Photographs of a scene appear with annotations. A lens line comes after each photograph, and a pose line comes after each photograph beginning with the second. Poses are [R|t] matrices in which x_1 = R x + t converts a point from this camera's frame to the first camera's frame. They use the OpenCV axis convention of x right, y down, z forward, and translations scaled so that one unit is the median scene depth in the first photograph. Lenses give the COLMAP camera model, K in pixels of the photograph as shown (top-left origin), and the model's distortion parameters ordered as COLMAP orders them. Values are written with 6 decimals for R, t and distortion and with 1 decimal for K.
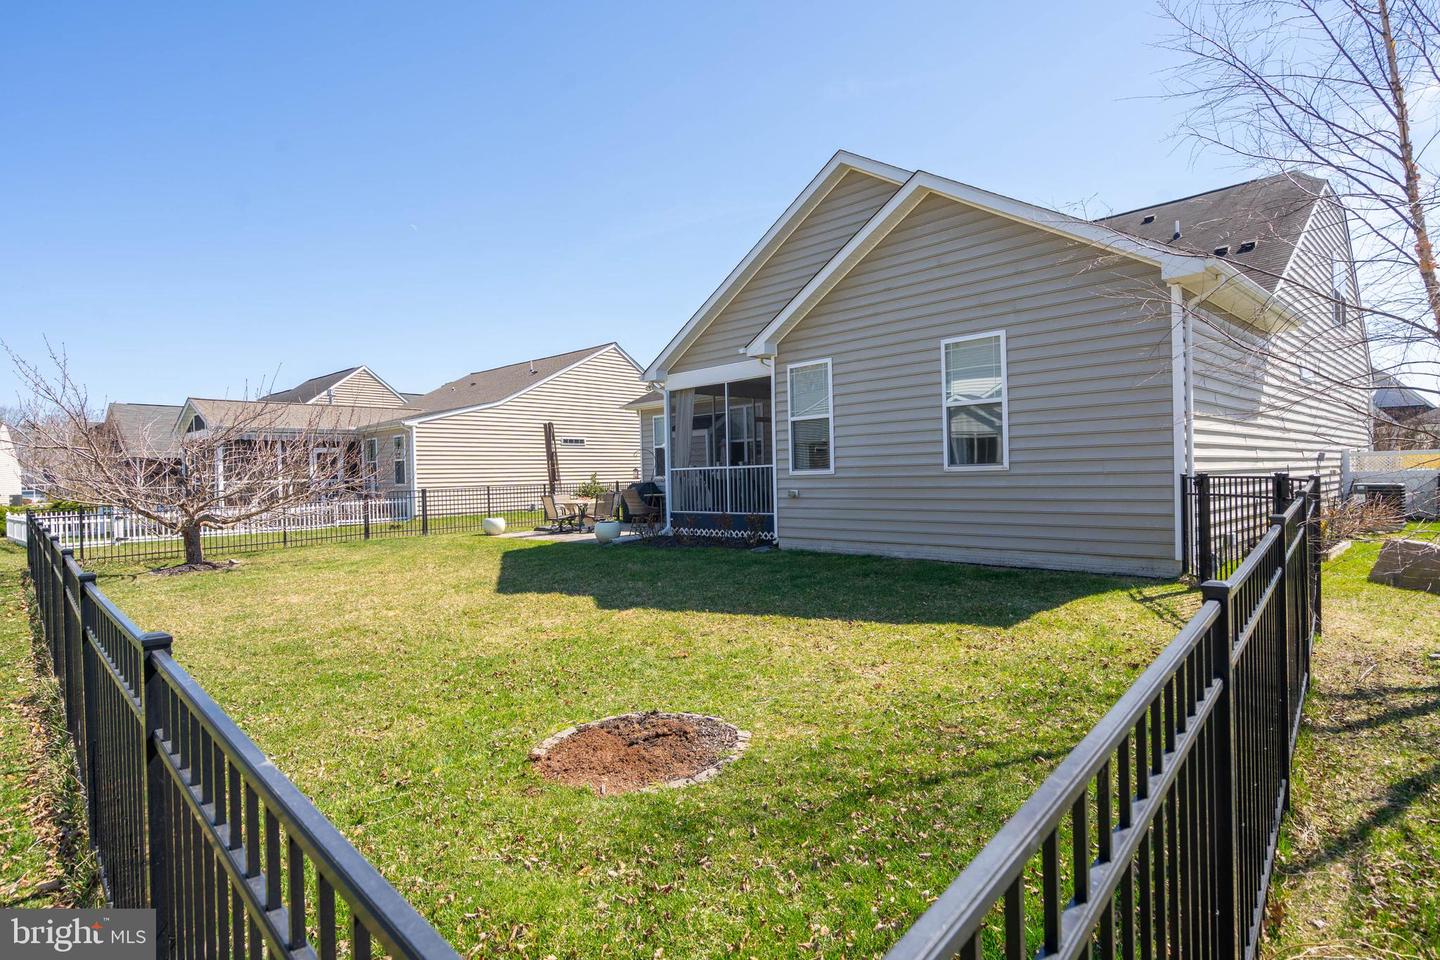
lens RADIAL K [[759.6, 0, 719.5], [0, 759.6, 478.6], [0, 0, 1]] dist [-0.001557, 0.000163]
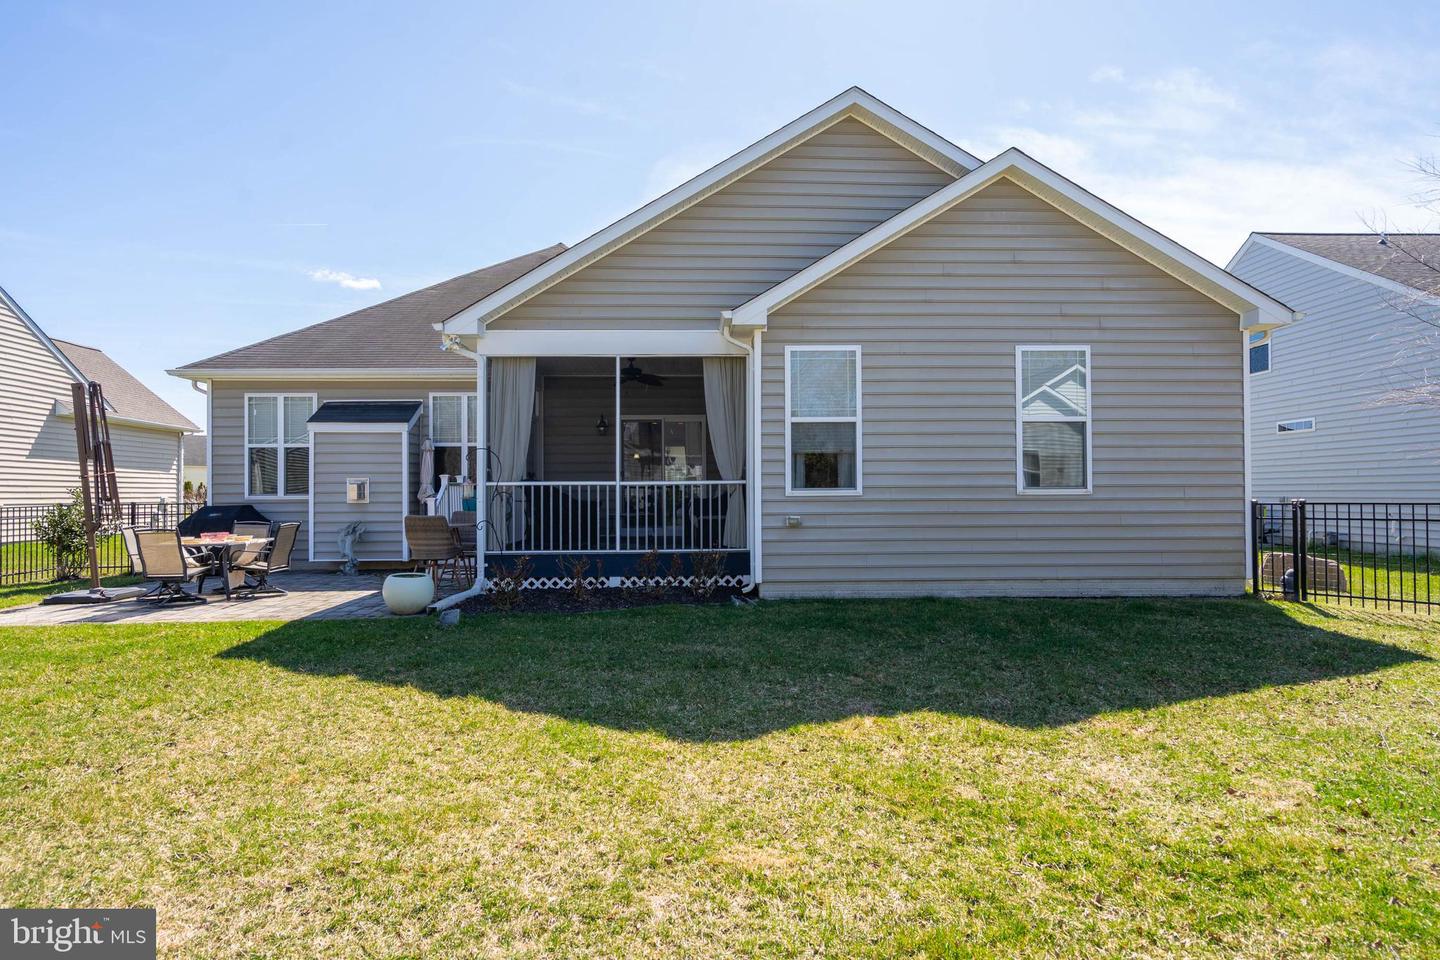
lens RADIAL K [[792.2, 0, 717.1], [0, 792.2, 482.9], [0, 0, 1]] dist [0.007506, -0.000051]
pose [[0.664390, 0.031520, 0.746721, -0.541133], [-0.008128, 0.999356, -0.034952, 0.010592], [-0.747342, 0.017153, 0.664219, 0.564609]]
